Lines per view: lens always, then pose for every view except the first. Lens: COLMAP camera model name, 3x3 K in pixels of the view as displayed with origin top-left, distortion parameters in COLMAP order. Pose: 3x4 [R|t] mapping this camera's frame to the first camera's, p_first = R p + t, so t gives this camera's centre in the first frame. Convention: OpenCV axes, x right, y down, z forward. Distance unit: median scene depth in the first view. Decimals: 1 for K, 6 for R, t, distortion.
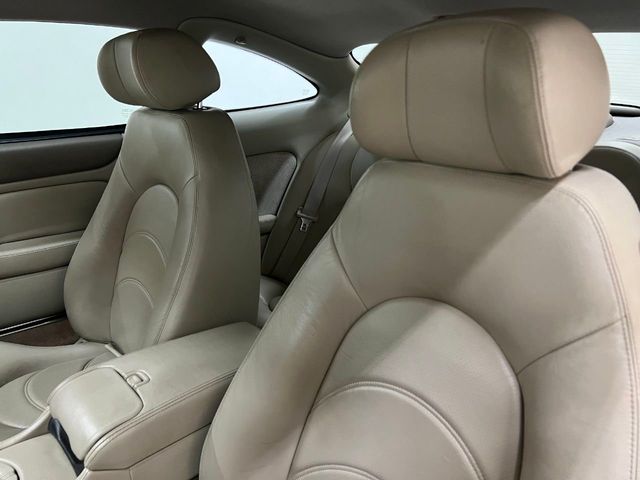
lens RADIAL K [[496.2, 0, 320.0], [0, 496.2, 240.0], [0, 0, 1]] dist [0.029930, -0.012706]
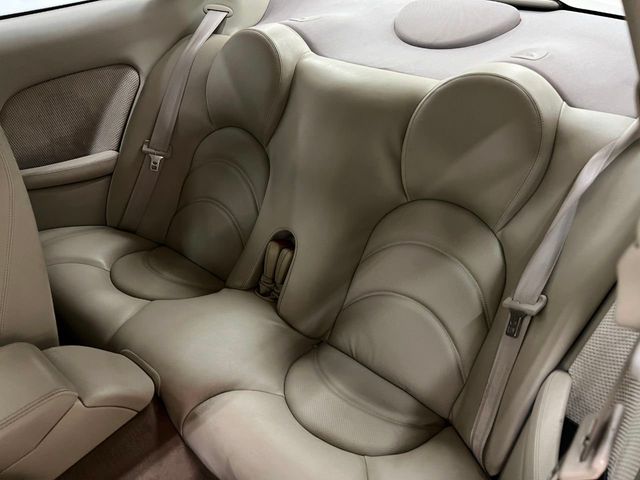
lens RADIAL K [[488.1, 0, 320.0], [0, 488.1, 240.0], [0, 0, 1]] dist [0.030242, -0.006410]
pose [[0.992897, -0.068316, 0.097412, 0.206054], [0.041388, 0.965910, 0.255548, -0.139138], [-0.111549, -0.249701, 0.961876, 0.227442]]
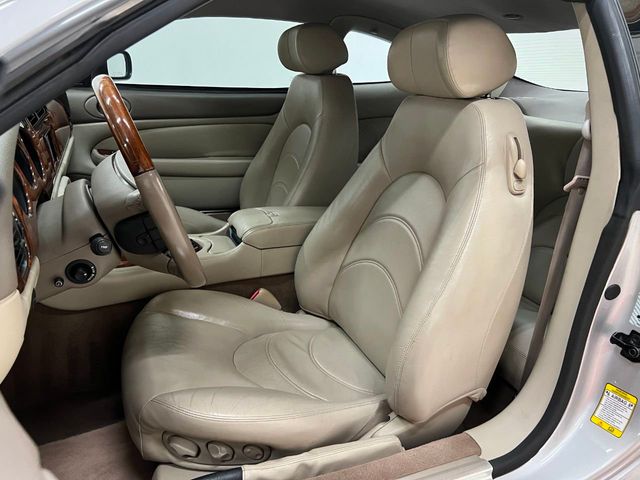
lens RADIAL K [[496.2, 0, 320.0], [0, 496.2, 240.0], [0, 0, 1]] dist [0.029930, -0.012706]
pose [[0.943328, 0.142600, -0.299664, 0.218796], [-0.139799, 0.989698, 0.030884, 0.174056], [0.300981, 0.012759, 0.953545, -0.413375]]
